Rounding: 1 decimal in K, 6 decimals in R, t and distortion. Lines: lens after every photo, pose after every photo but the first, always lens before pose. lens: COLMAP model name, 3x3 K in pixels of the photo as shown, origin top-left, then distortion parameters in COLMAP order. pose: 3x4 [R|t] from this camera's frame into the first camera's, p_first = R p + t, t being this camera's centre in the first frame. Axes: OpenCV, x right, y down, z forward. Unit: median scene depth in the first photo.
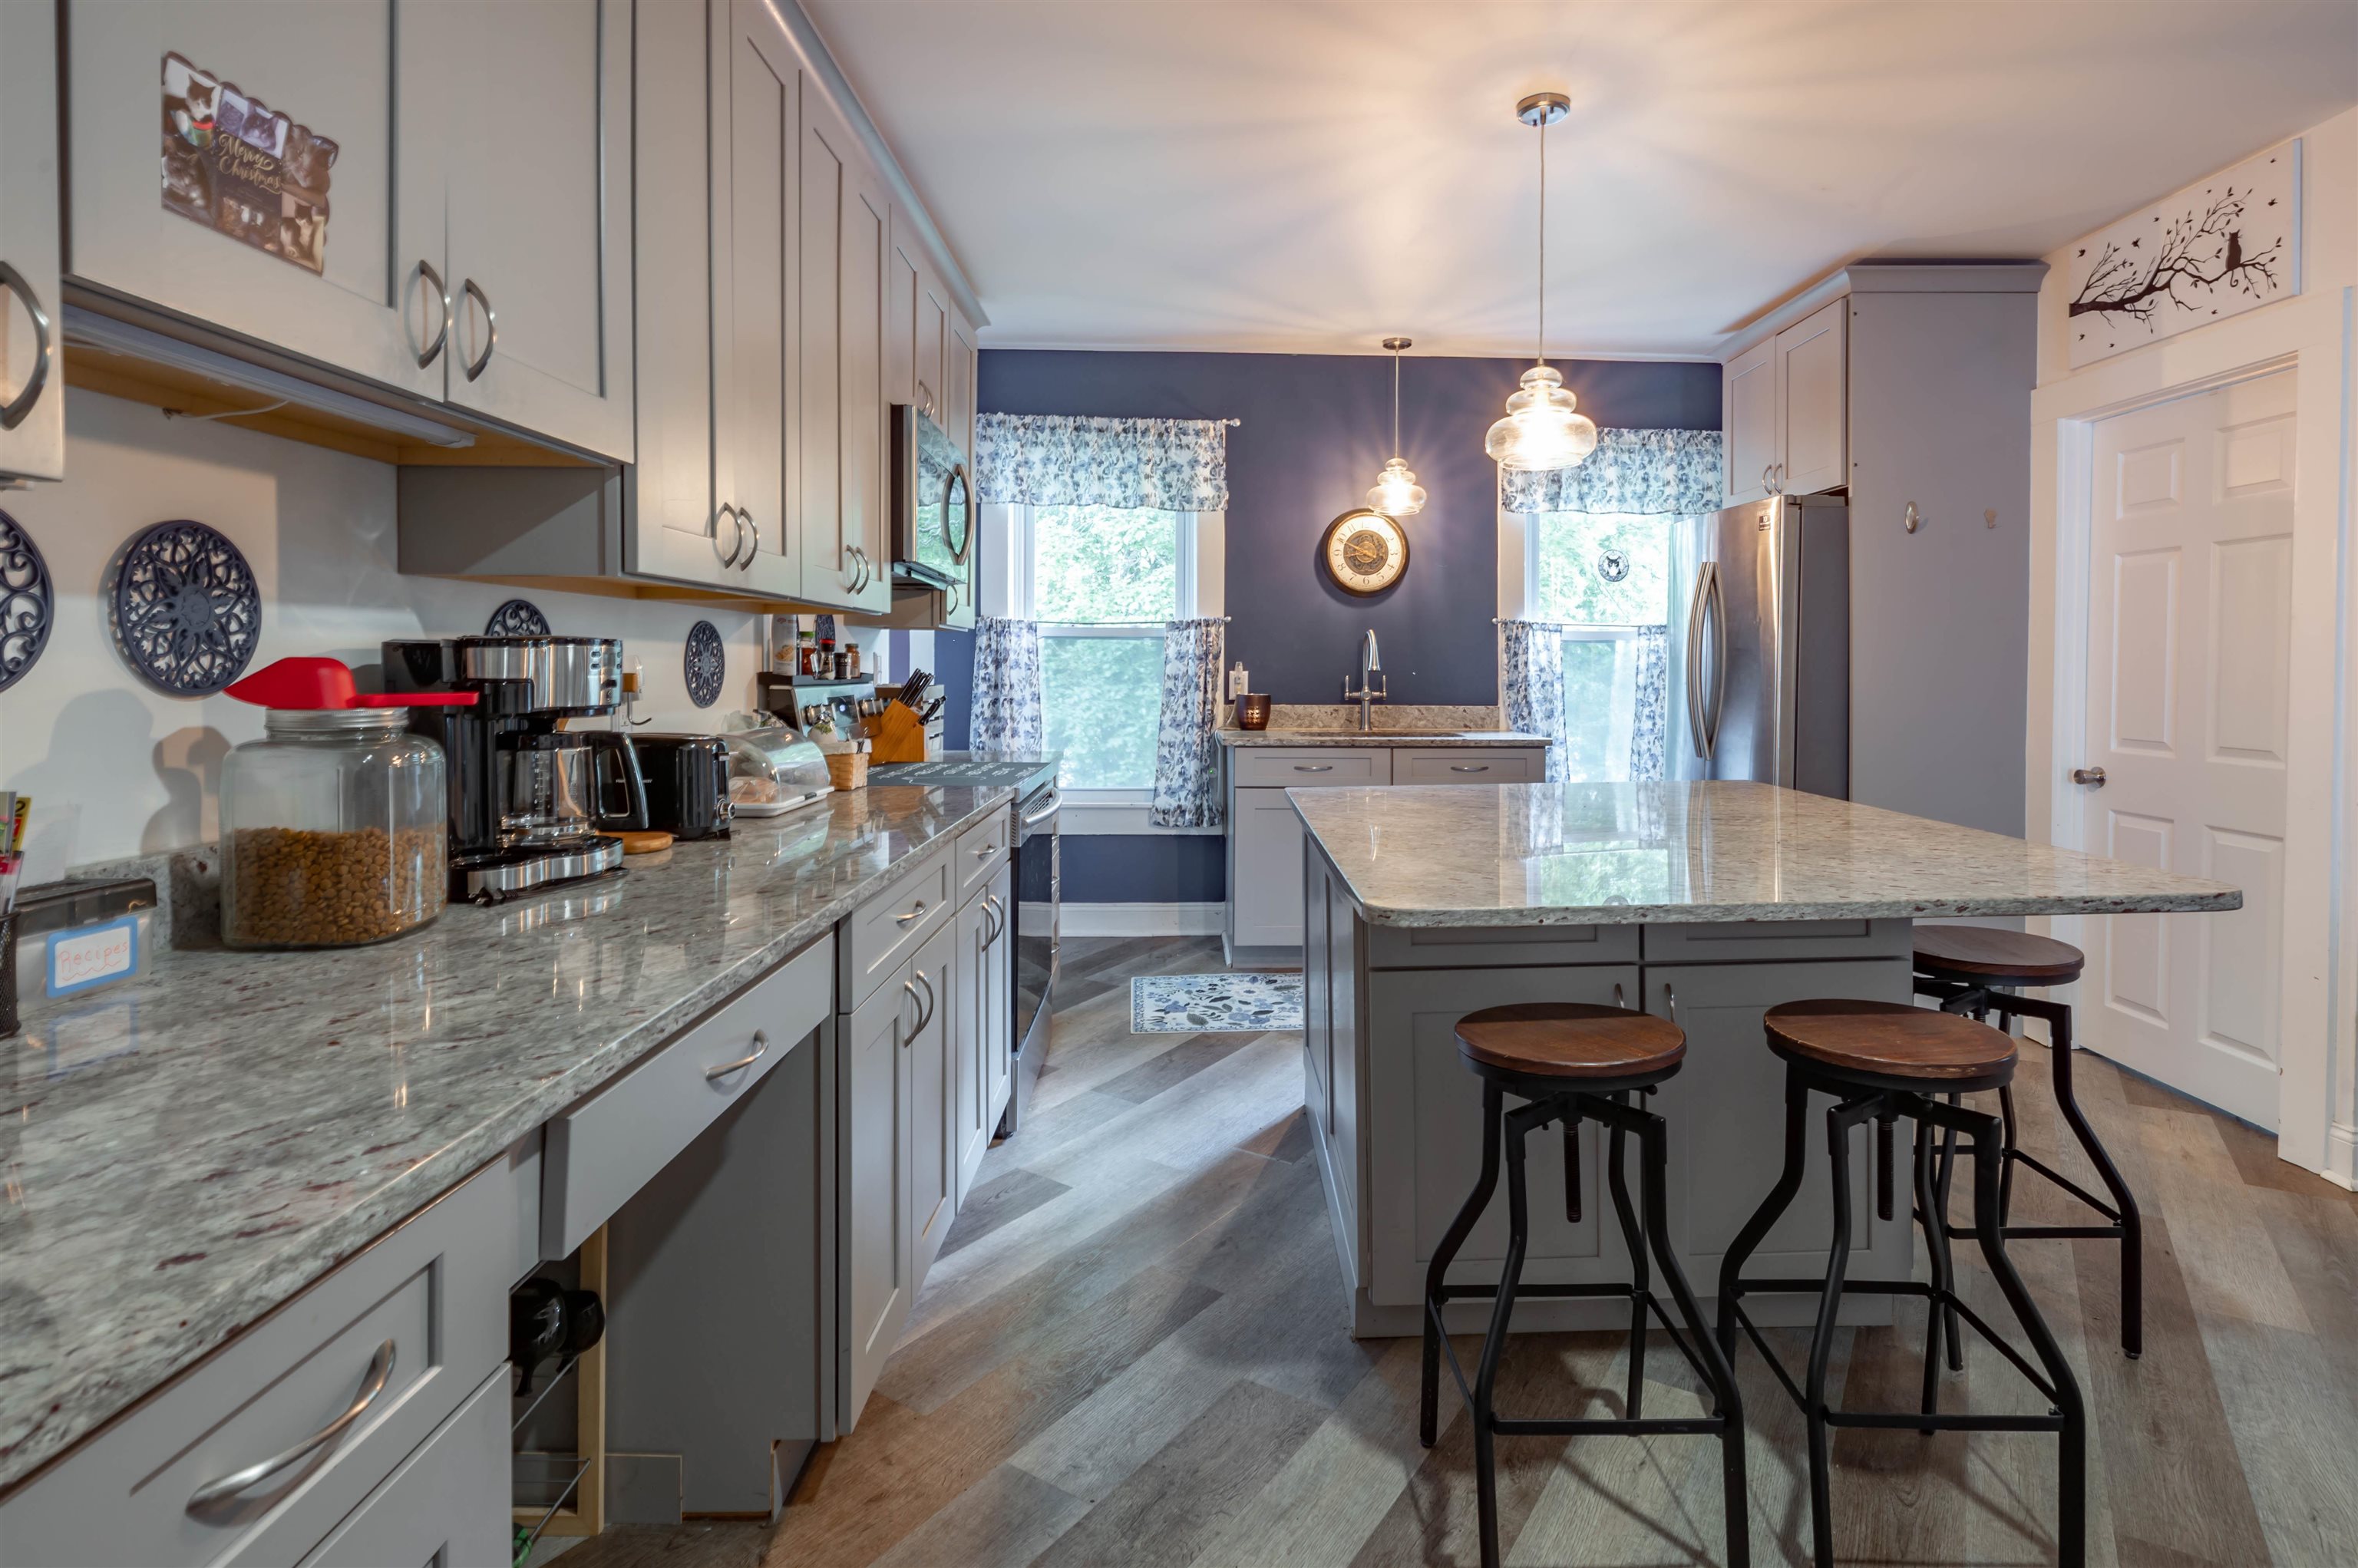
lens RADIAL K [[1210.7, 0, 1170.3], [0, 1210.7, 687.1], [0, 0, 1]] dist [-0.000332, 0.001207]
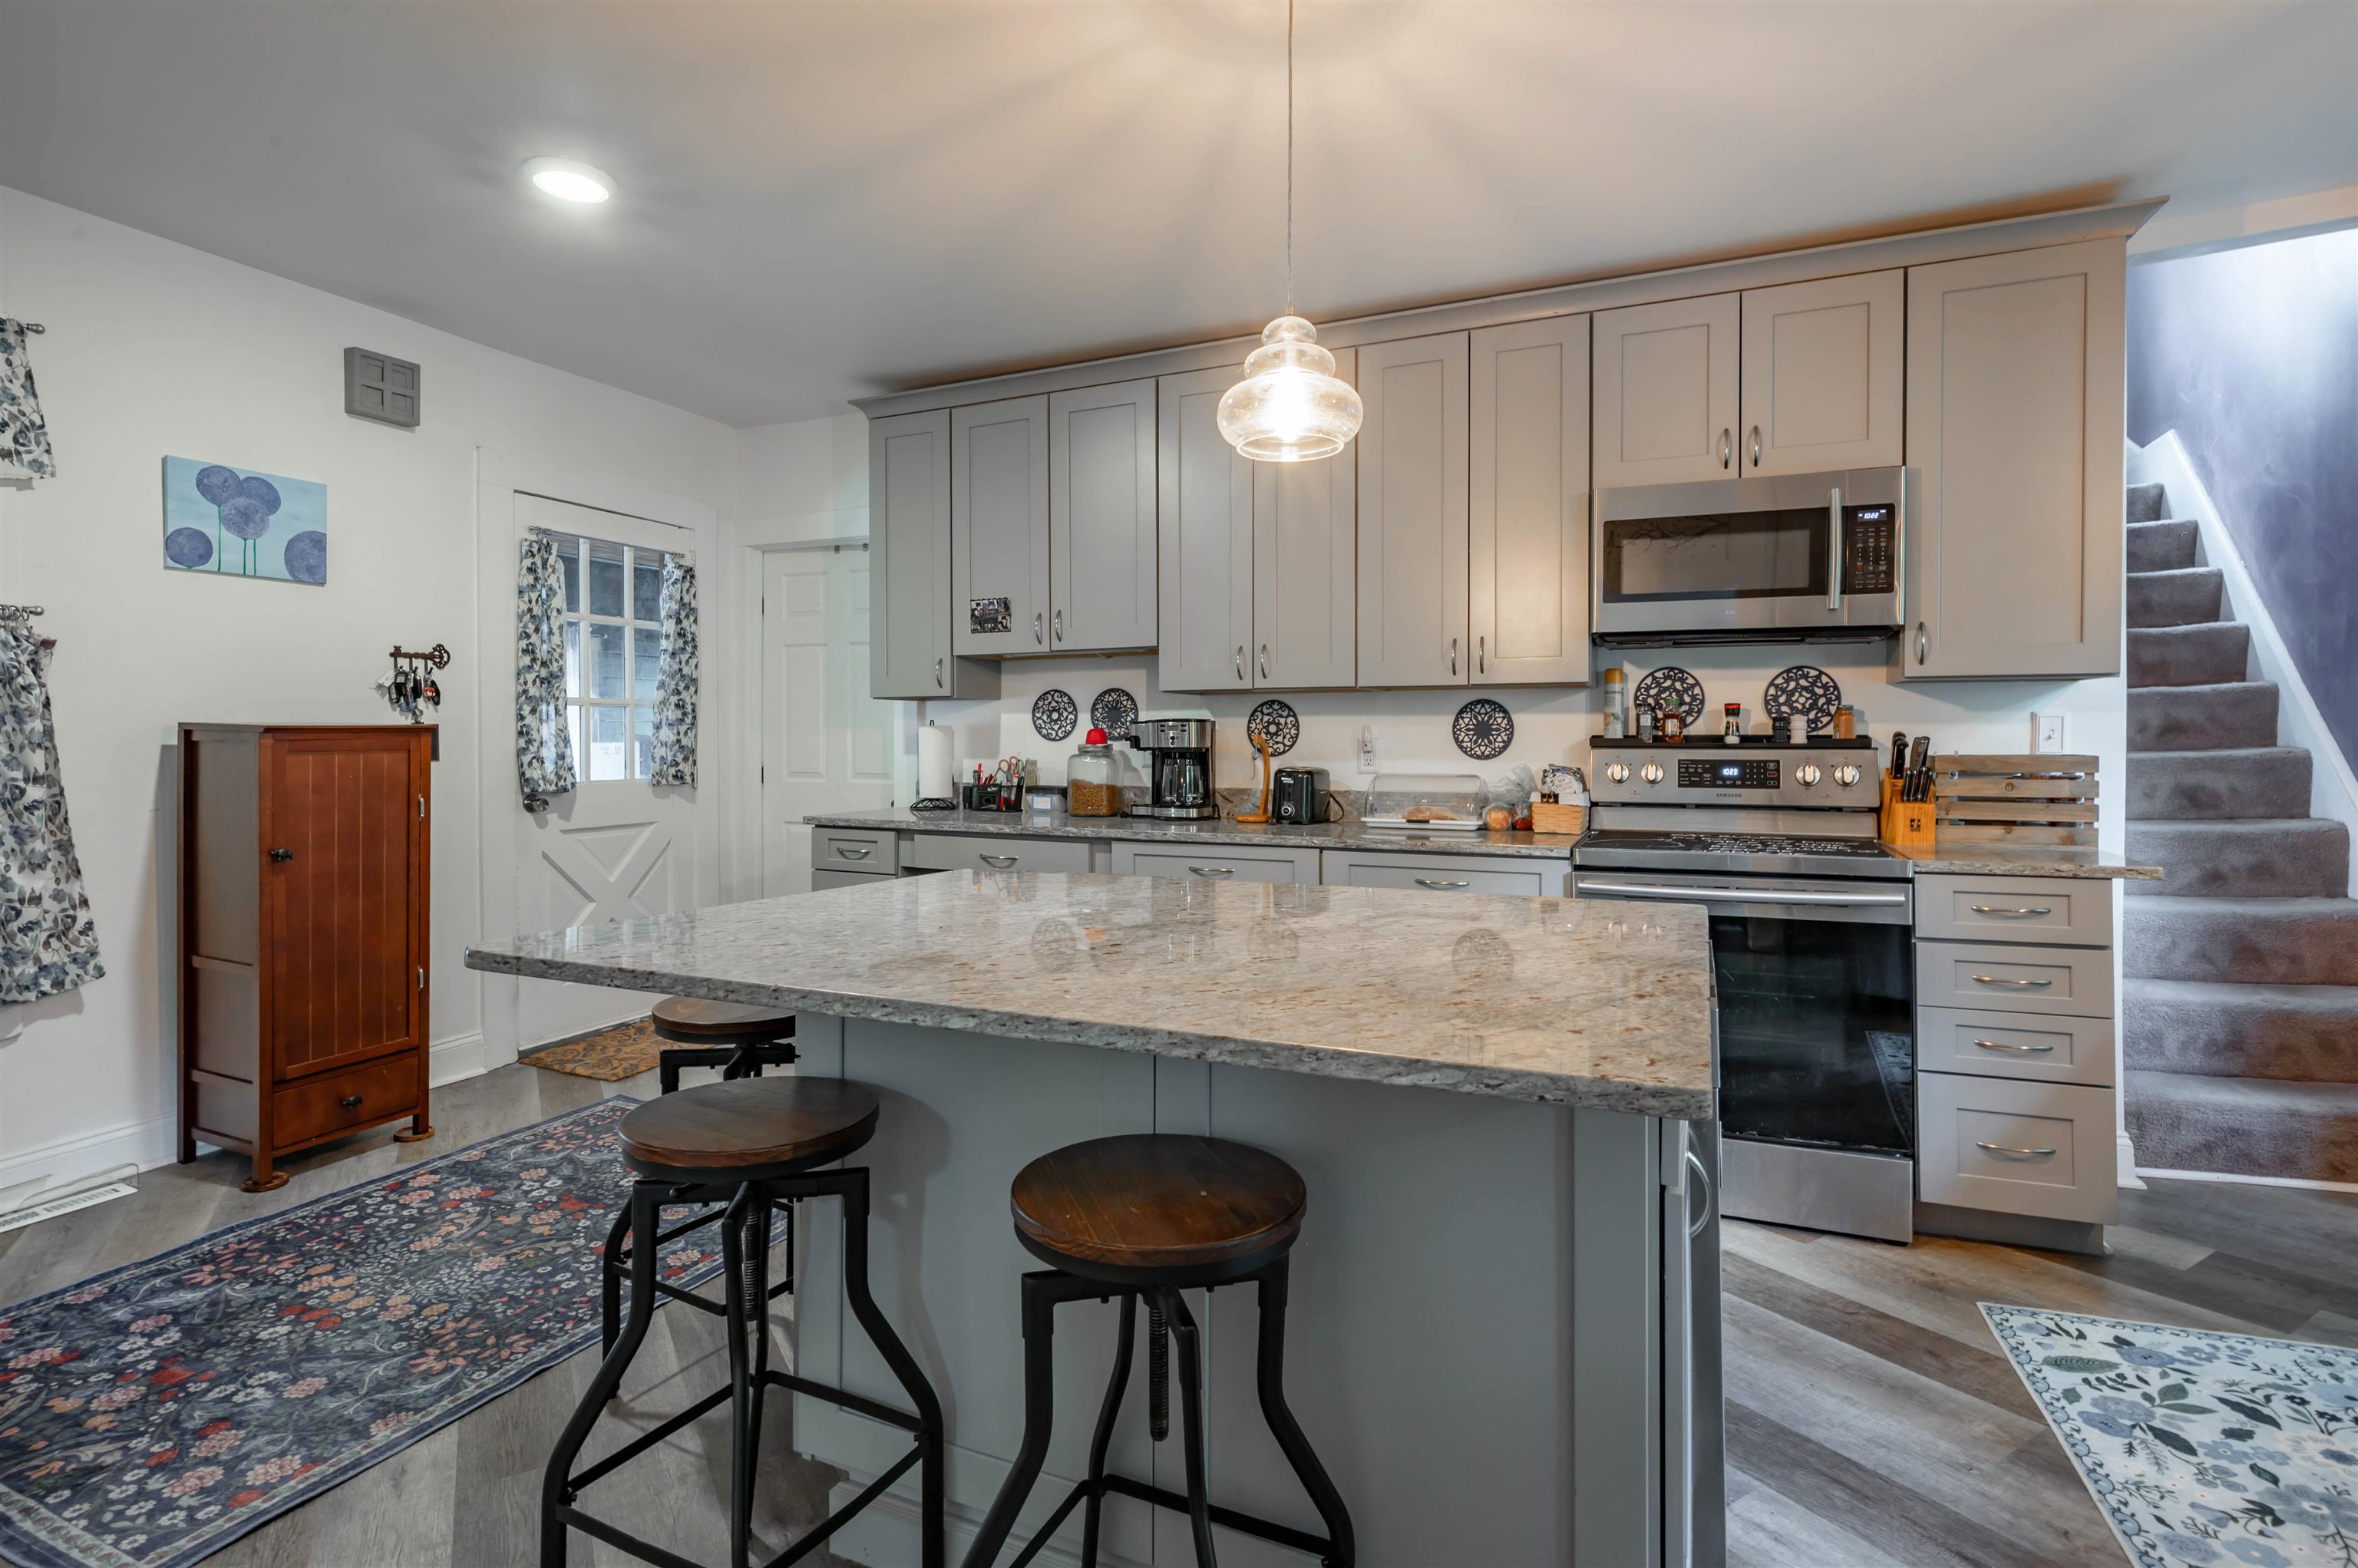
lens RADIAL K [[1067.3, 0, 1201.0], [0, 1067.3, 732.6], [0, 0, 1]] dist [-0.009474, -0.000538]
pose [[-0.385599, -0.006369, -0.922645, 0.512479], [-0.017159, 0.999853, 0.000270, -0.005640], [0.922507, 0.015935, -0.385651, 0.665097]]
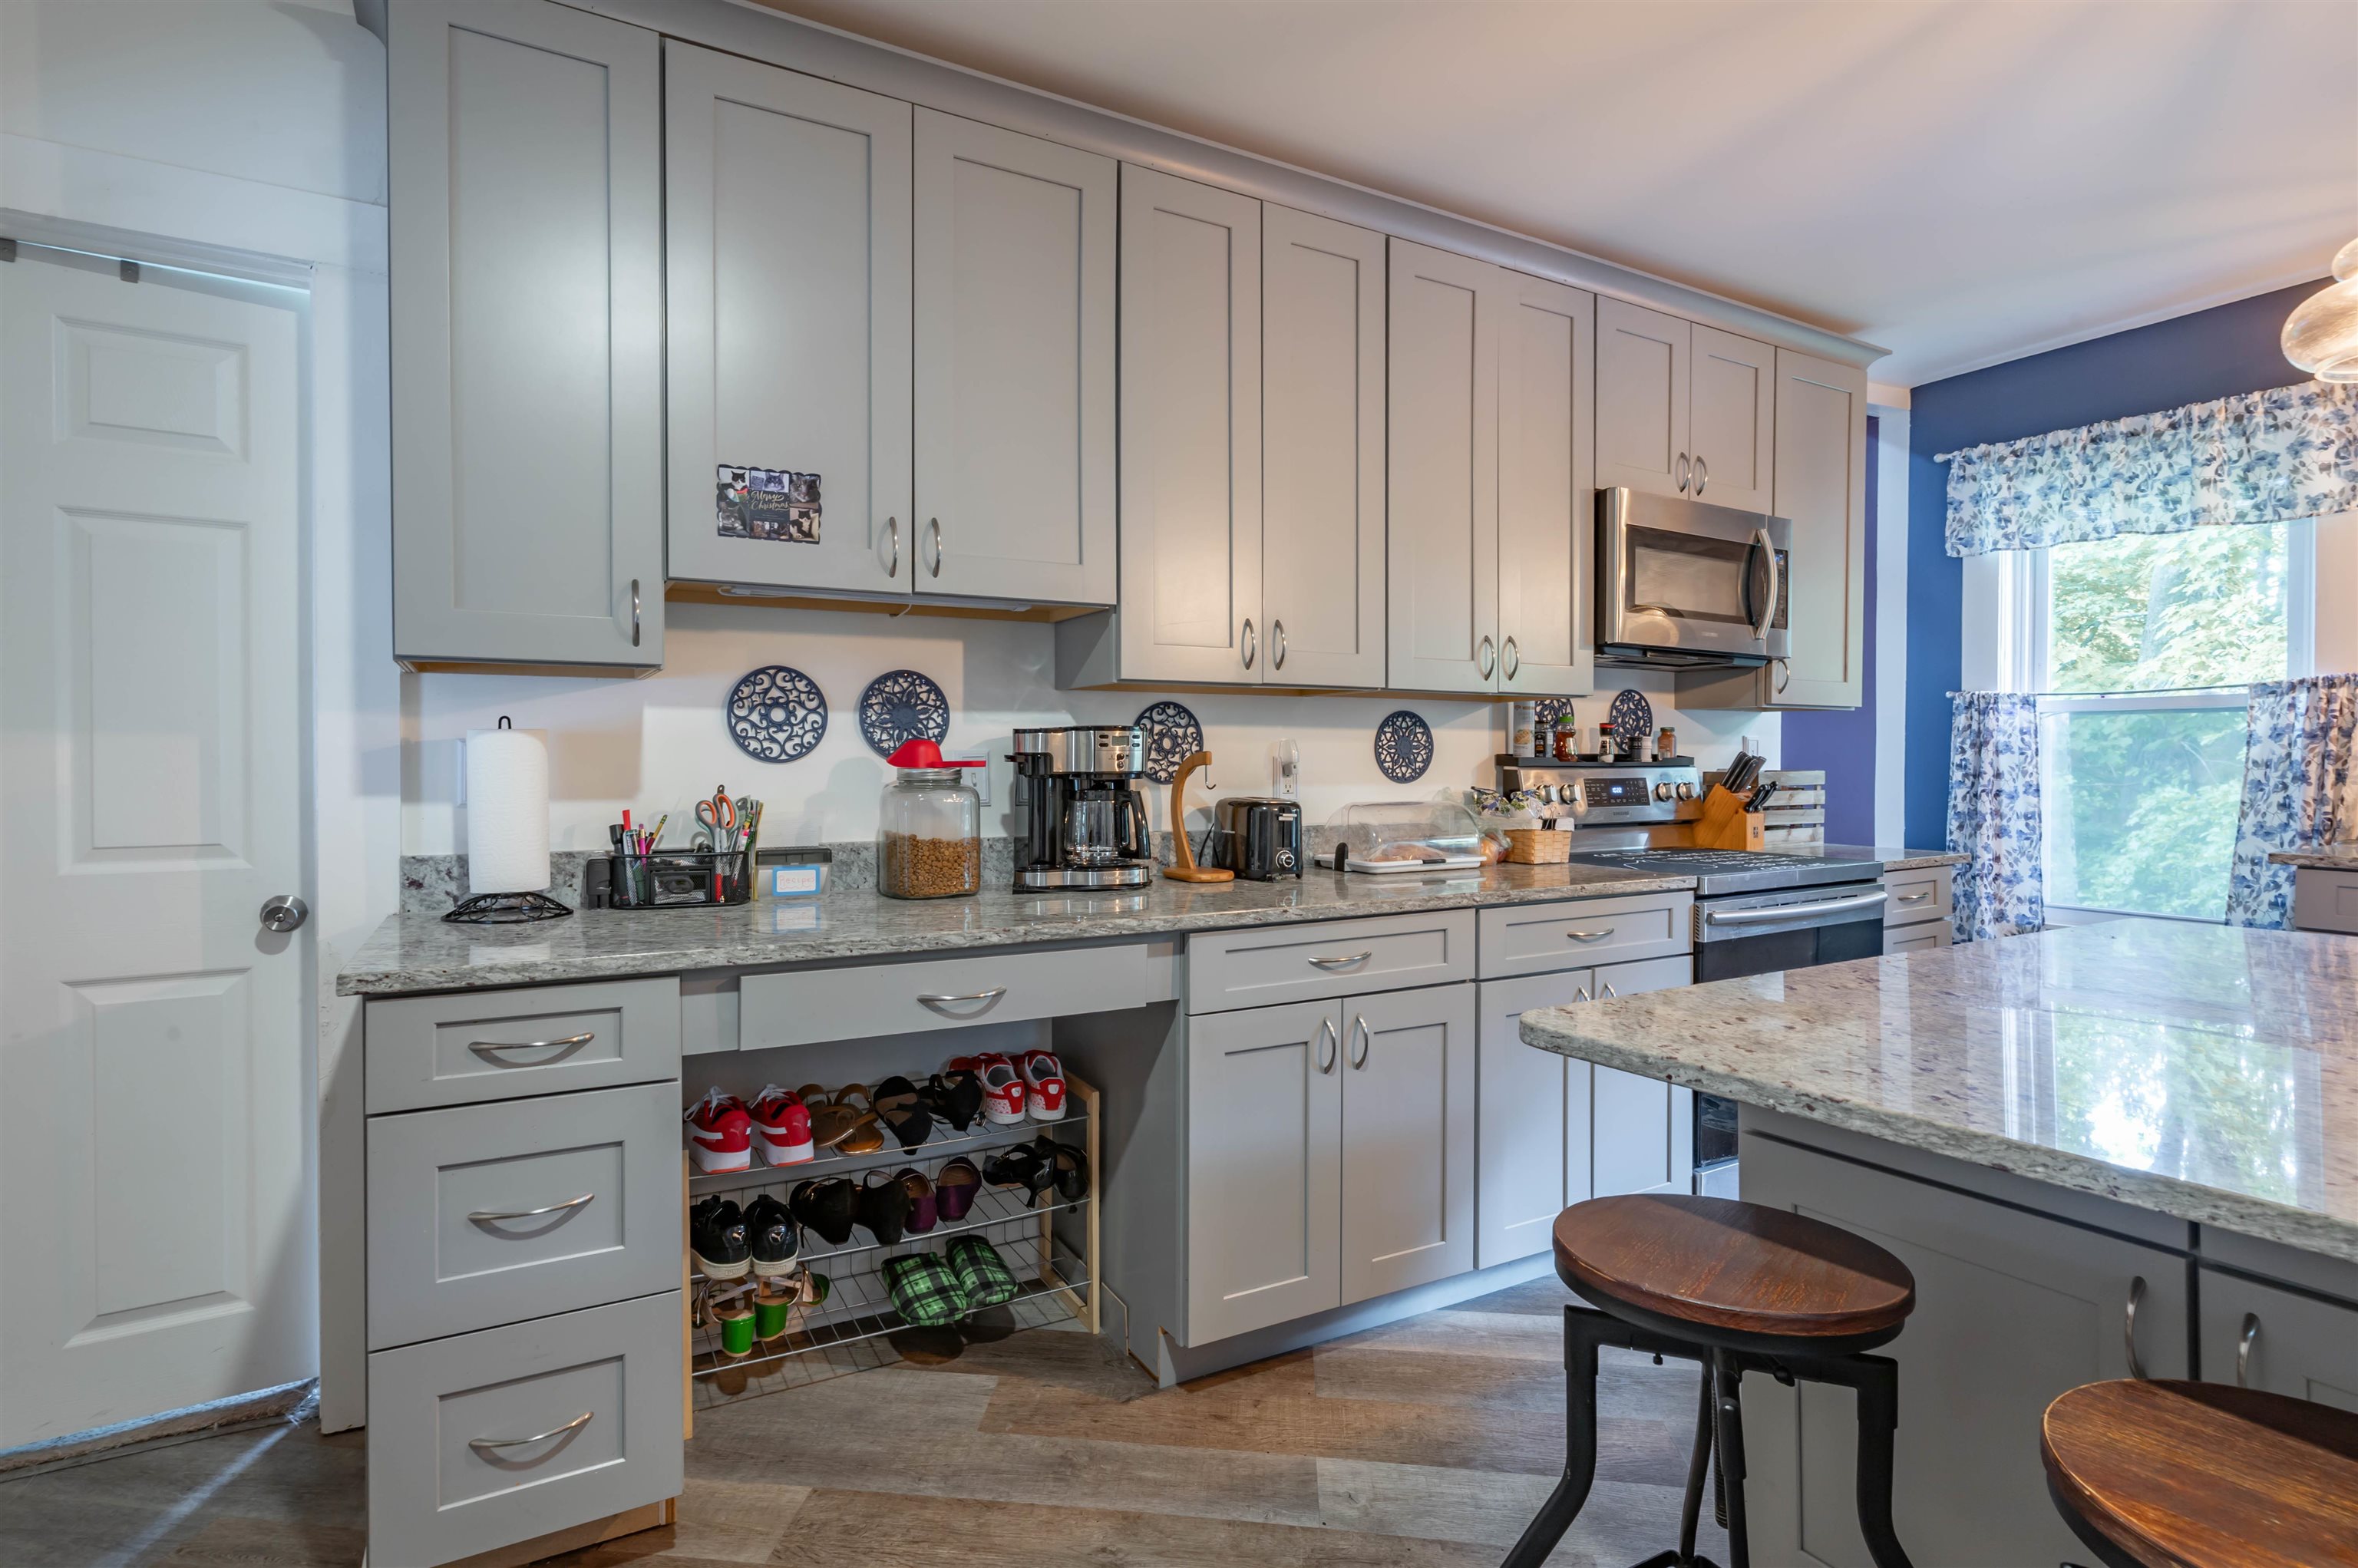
lens RADIAL K [[1089.0, 0, 1123.5], [0, 1089.0, 769.7], [0, 0, 1]] dist [-0.003894, 0.000890]
pose [[0.471854, 0.005055, -0.881662, 0.248842], [-0.013514, 0.999908, -0.001500, 0.005036], [0.881573, 0.012623, 0.471878, 0.139801]]
